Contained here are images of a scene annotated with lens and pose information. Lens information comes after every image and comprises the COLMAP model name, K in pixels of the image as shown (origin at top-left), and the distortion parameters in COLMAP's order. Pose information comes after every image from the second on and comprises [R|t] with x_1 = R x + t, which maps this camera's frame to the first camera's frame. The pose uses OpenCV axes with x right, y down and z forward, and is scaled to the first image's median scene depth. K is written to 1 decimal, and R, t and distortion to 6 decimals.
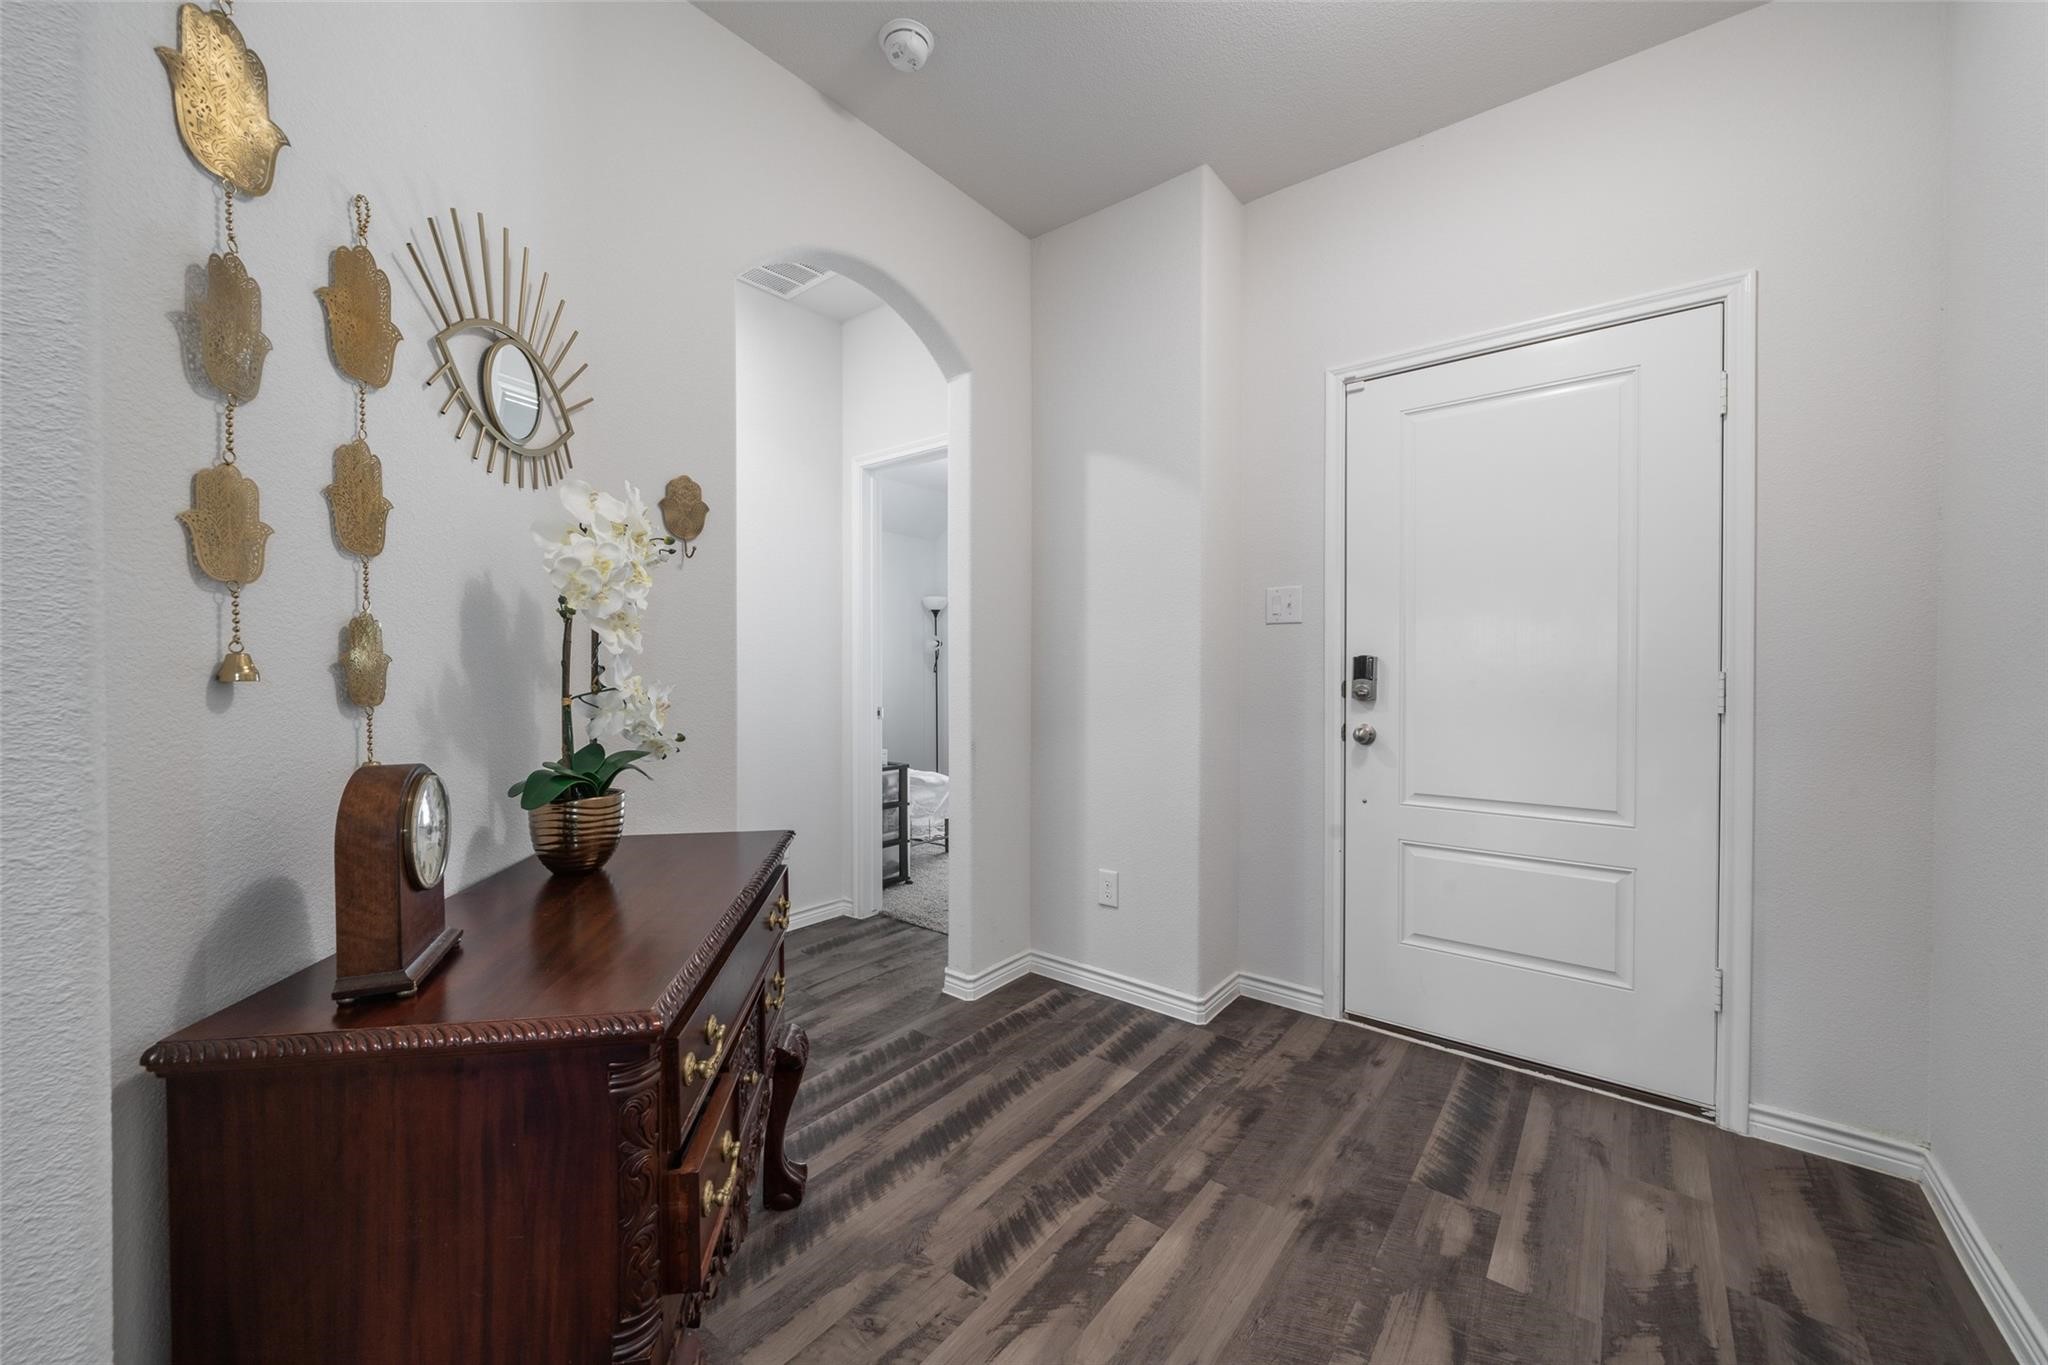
lens RADIAL K [[775.1, 0, 1030.7], [0, 775.1, 684.3], [0, 0, 1]] dist [0.000354, 0.000191]
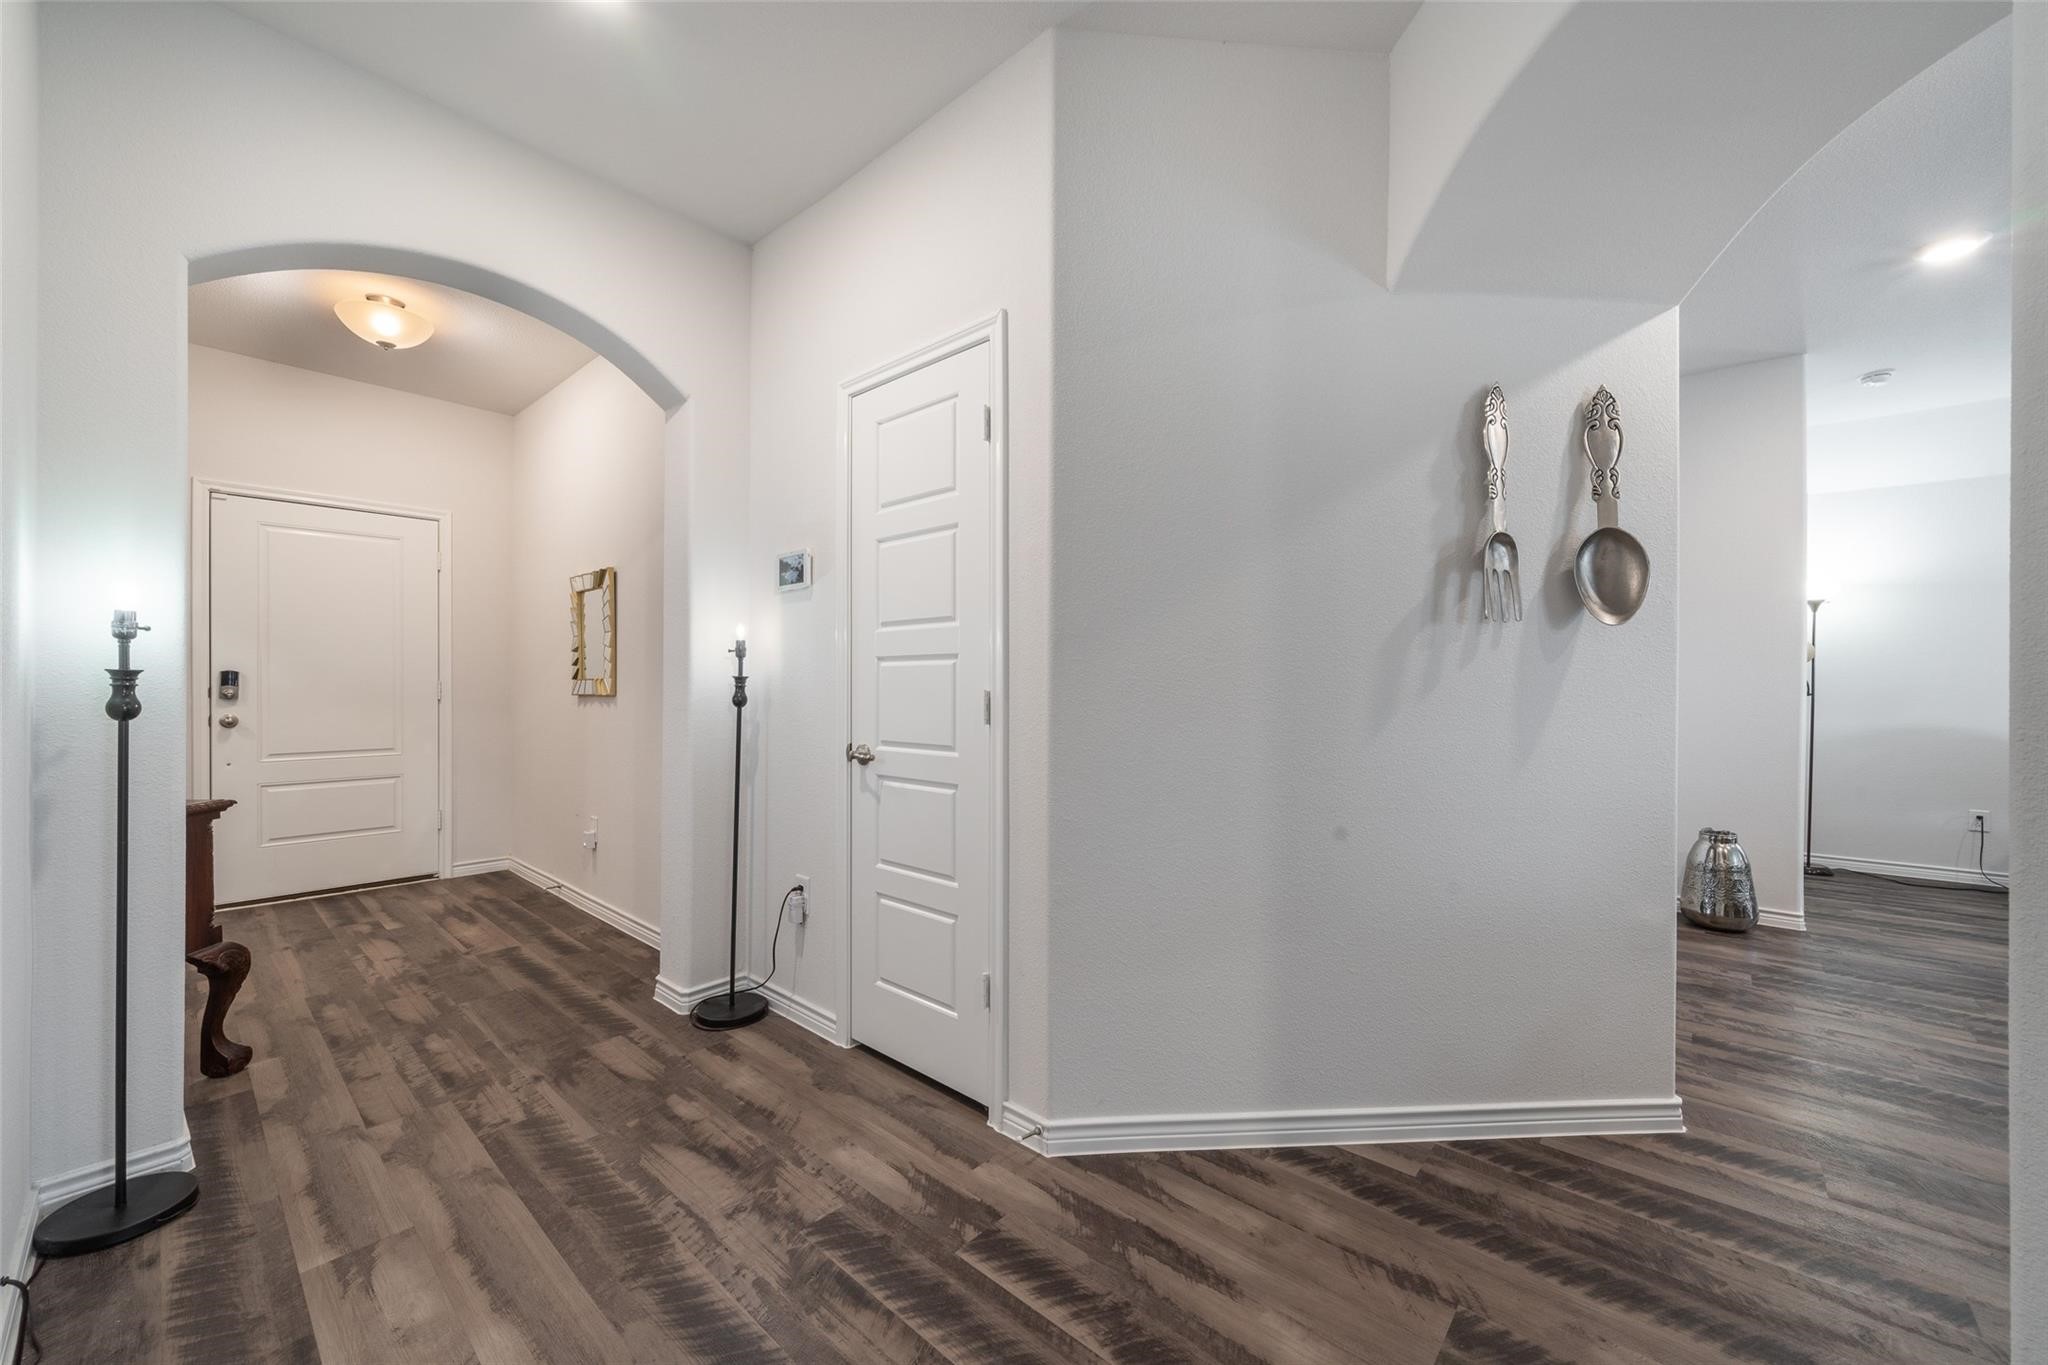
lens RADIAL K [[775.1, 0, 1034.8], [0, 775.1, 688.9], [0, 0, 1]] dist [0.000354, 0.000191]
pose [[0.057006, -0.010979, 0.998313, -1.039988], [0.001774, 0.999939, 0.010896, -0.014596], [-0.998372, 0.001150, 0.057022, -0.712547]]
